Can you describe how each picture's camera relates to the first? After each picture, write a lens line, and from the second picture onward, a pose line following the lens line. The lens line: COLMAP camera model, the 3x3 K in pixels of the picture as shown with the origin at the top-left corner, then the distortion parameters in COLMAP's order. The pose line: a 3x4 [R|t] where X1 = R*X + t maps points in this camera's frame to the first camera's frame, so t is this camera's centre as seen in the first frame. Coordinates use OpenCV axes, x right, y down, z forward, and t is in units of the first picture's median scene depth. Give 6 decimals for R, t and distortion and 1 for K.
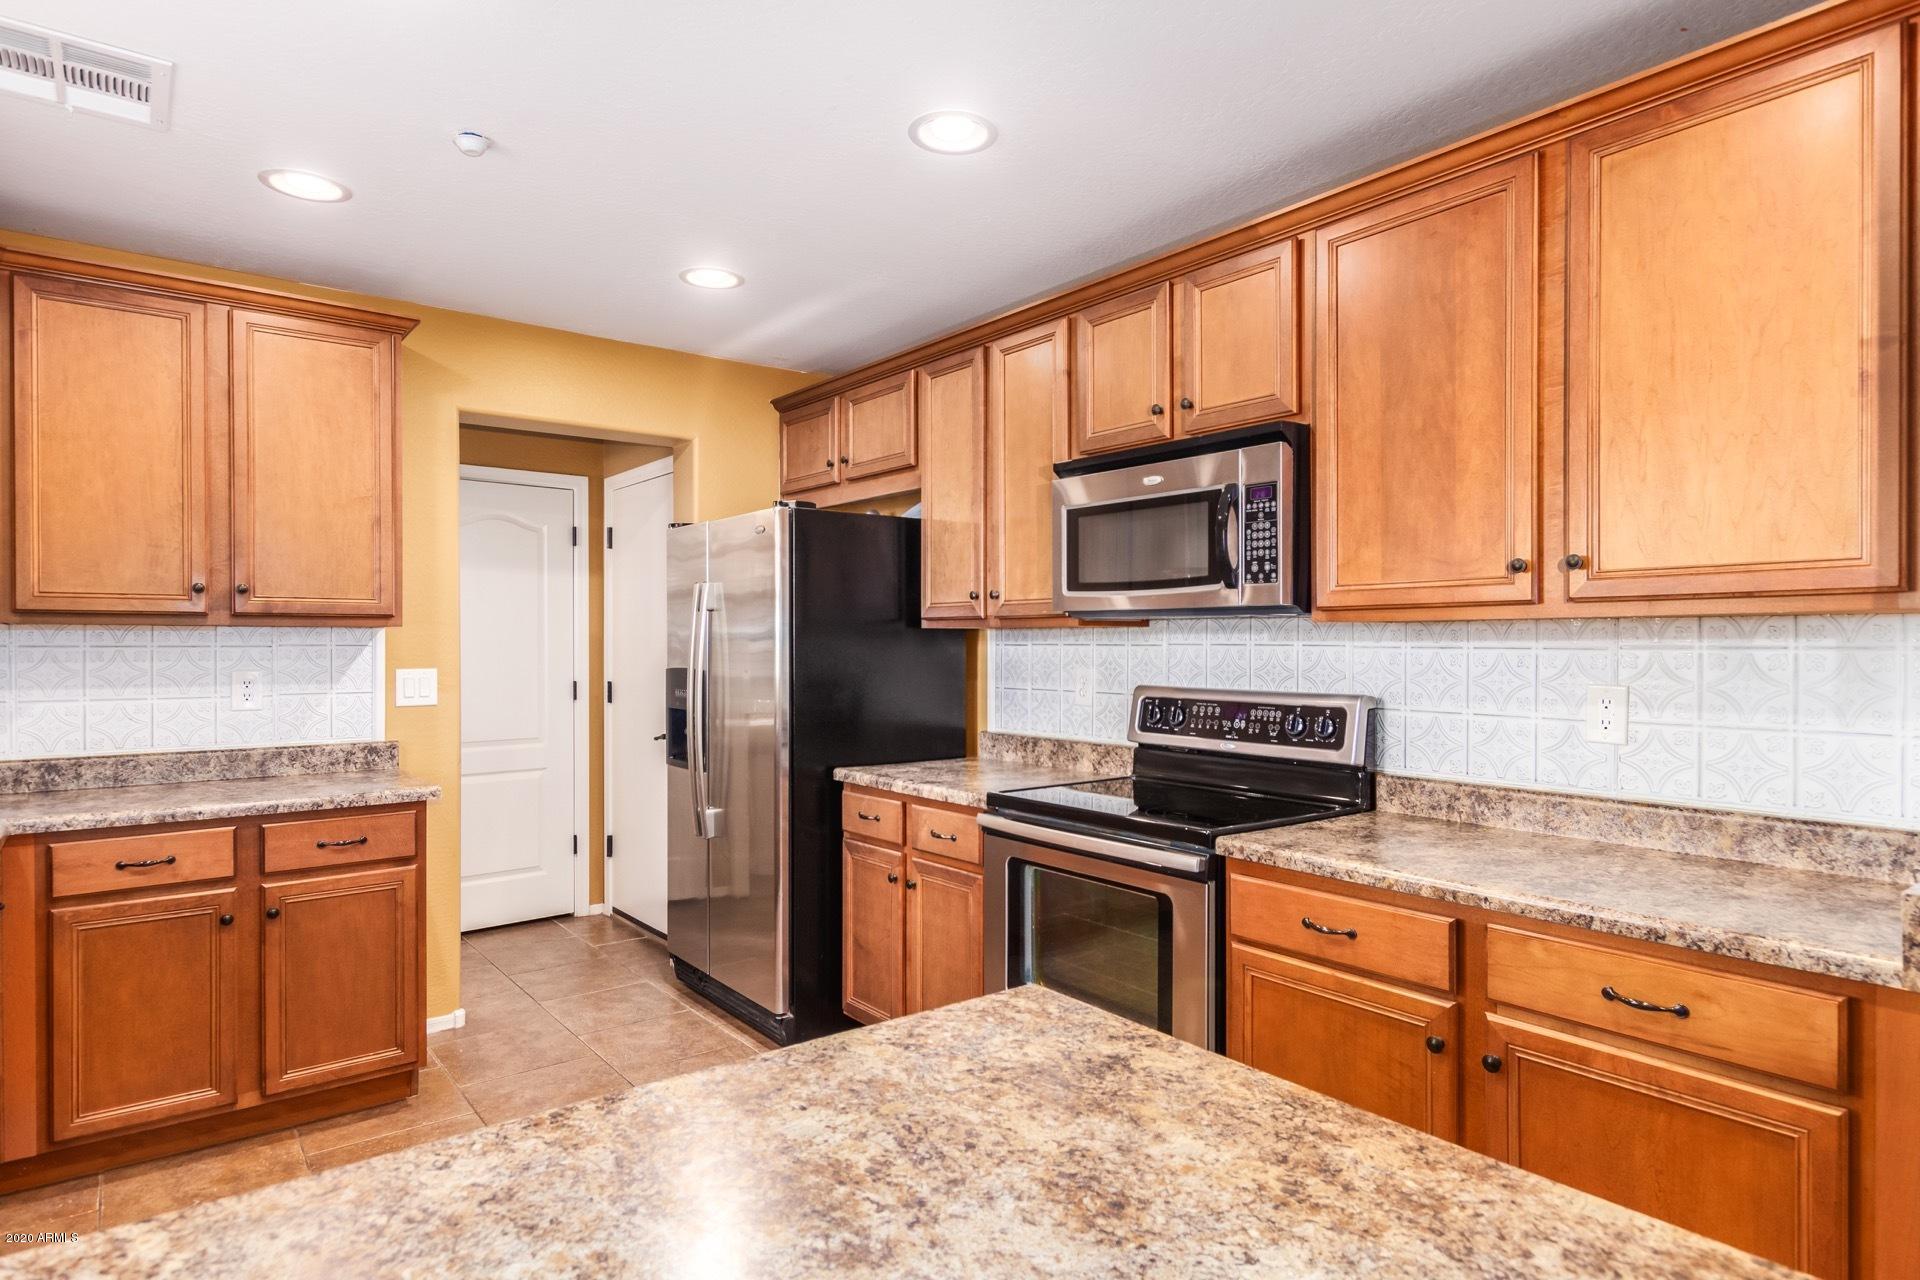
lens RADIAL K [[1081.9, 0, 957.7], [0, 1081.9, 650.4], [0, 0, 1]] dist [0.005664, 0.003412]
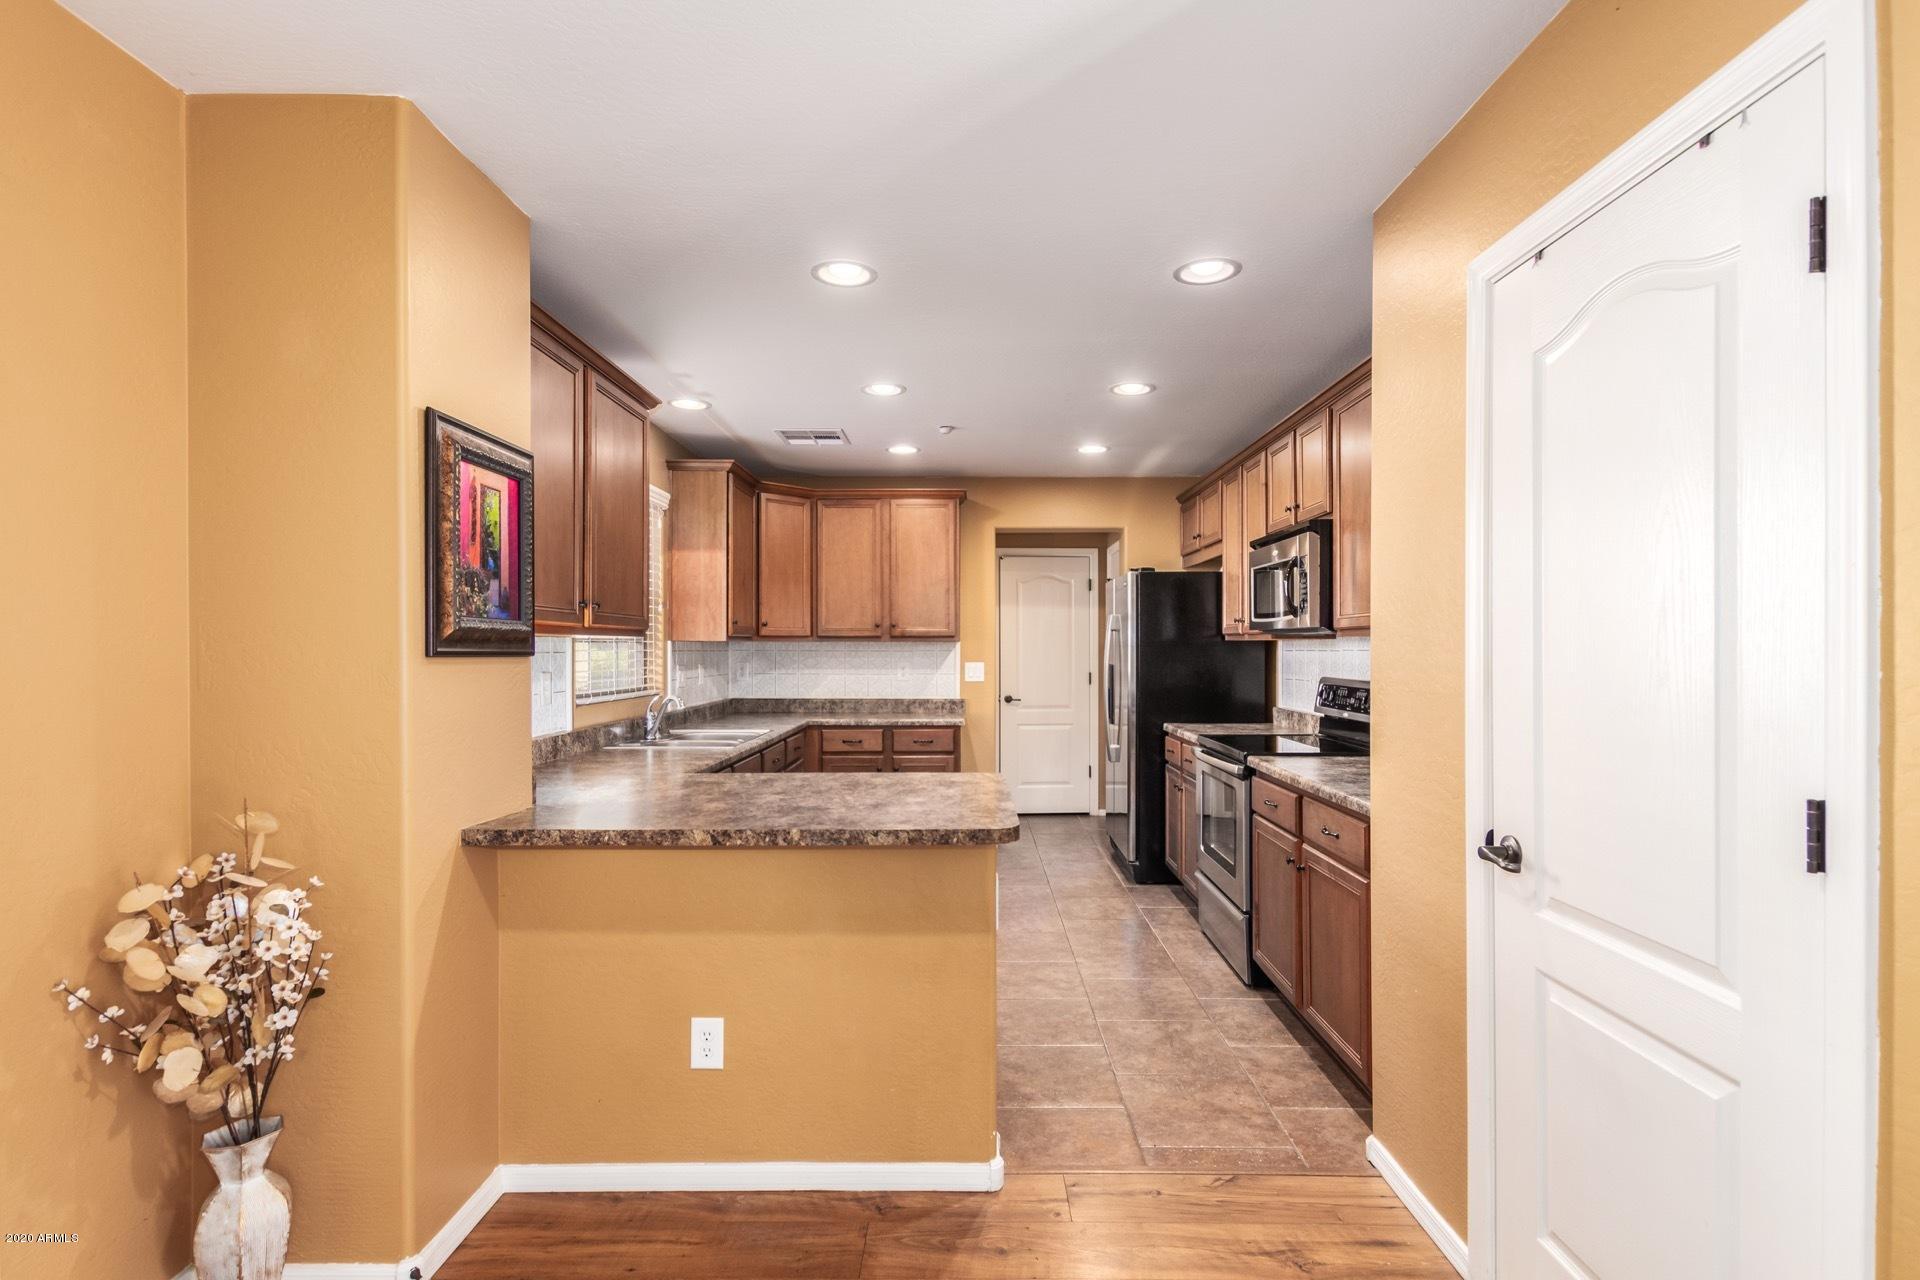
lens RADIAL K [[919.8, 0, 925.4], [0, 919.8, 643.0], [0, 0, 1]] dist [0.009349, 0.000186]
pose [[0.764307, -0.004727, -0.644835, 0.630203], [-0.003395, 0.999930, -0.011353, 0.001055], [0.644844, 0.010866, 0.764237, -0.411646]]
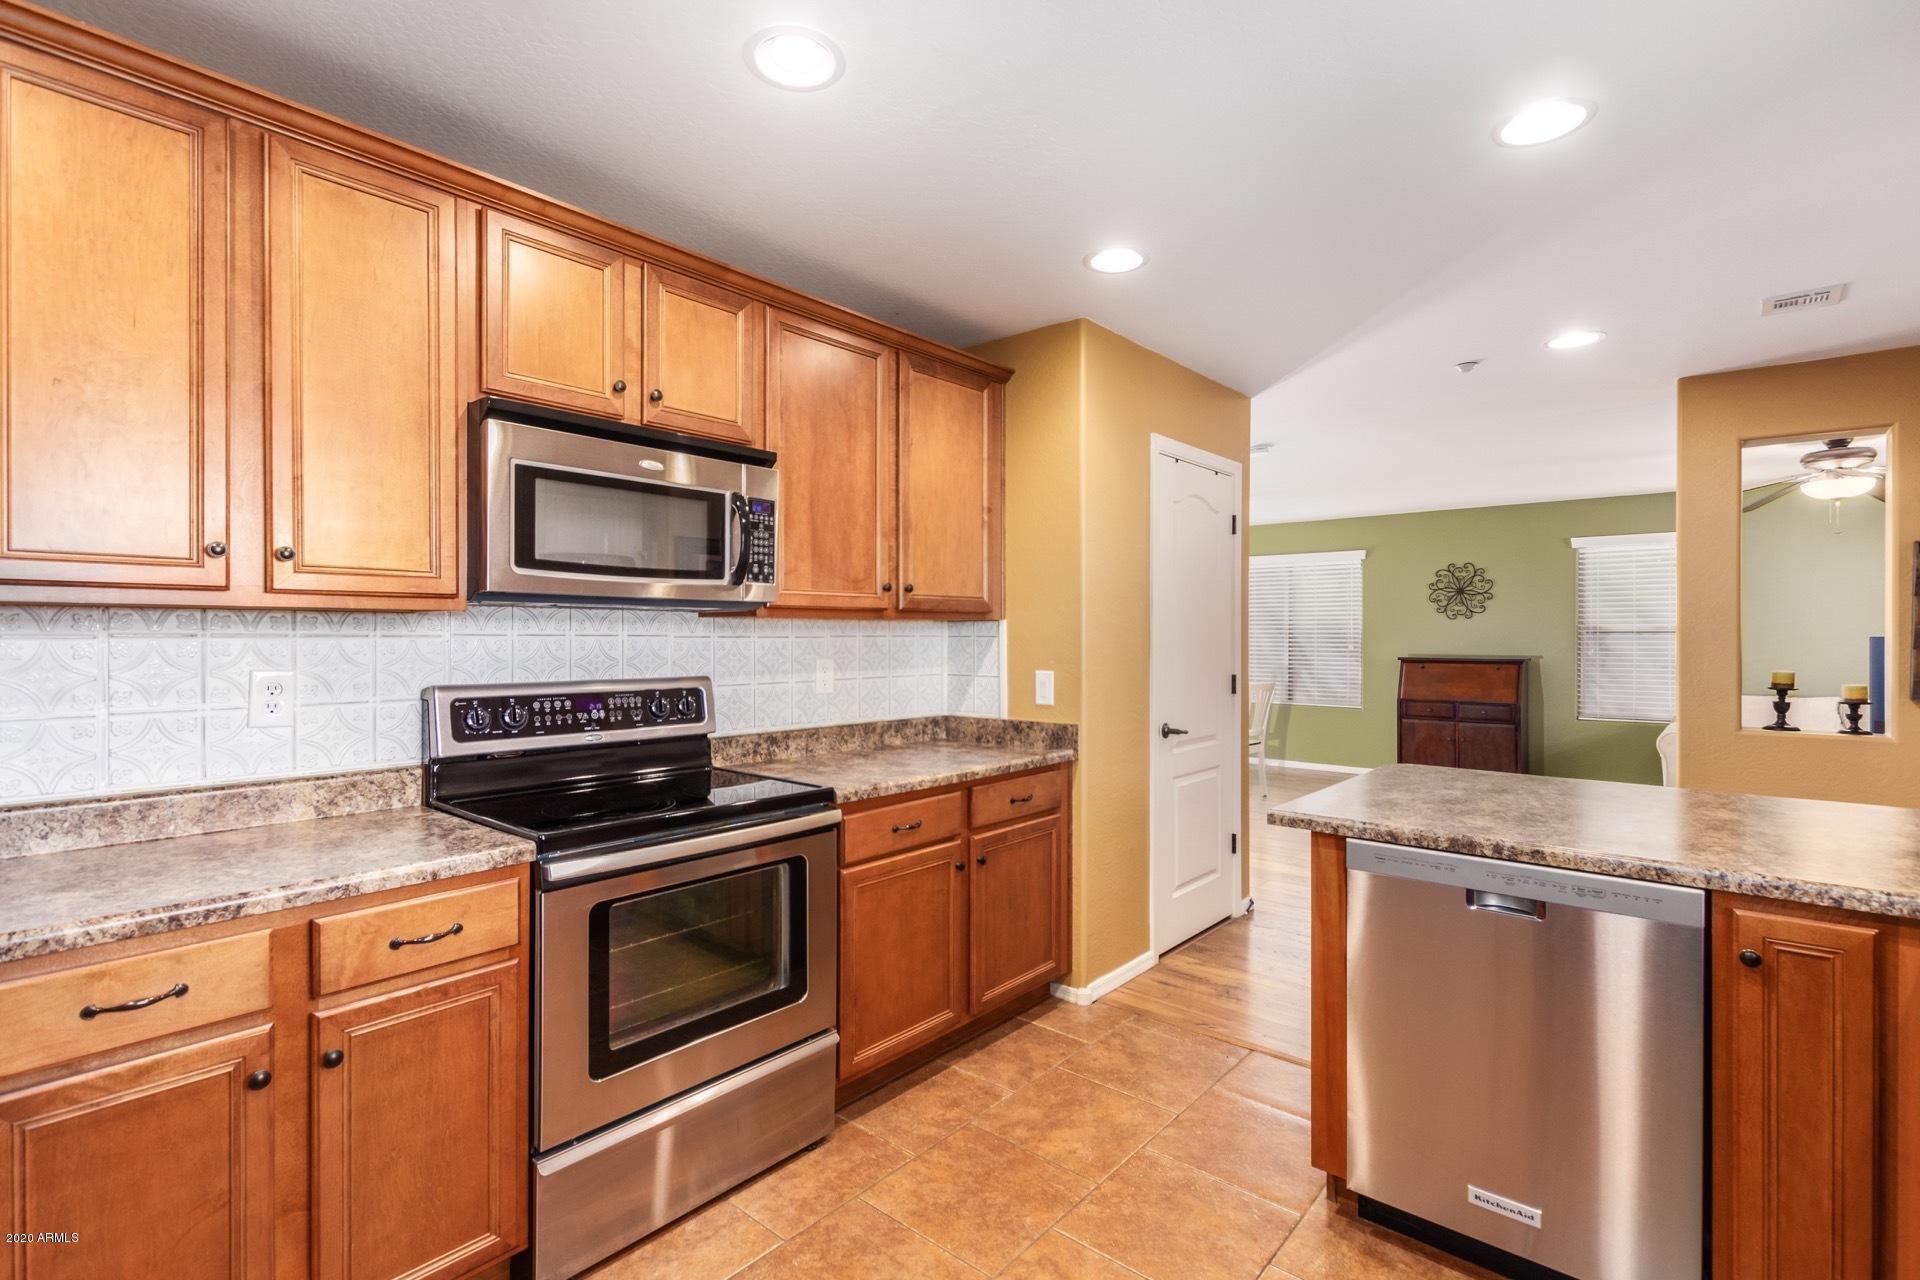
lens RADIAL K [[919.8, 0, 975.3], [0, 919.8, 636.5], [0, 0, 1]] dist [0.009349, 0.000186]
pose [[-0.226873, -0.003880, 0.973917, -0.636850], [0.004254, 0.999979, 0.004974, -0.006416], [-0.973915, 0.005272, -0.226852, 0.839199]]
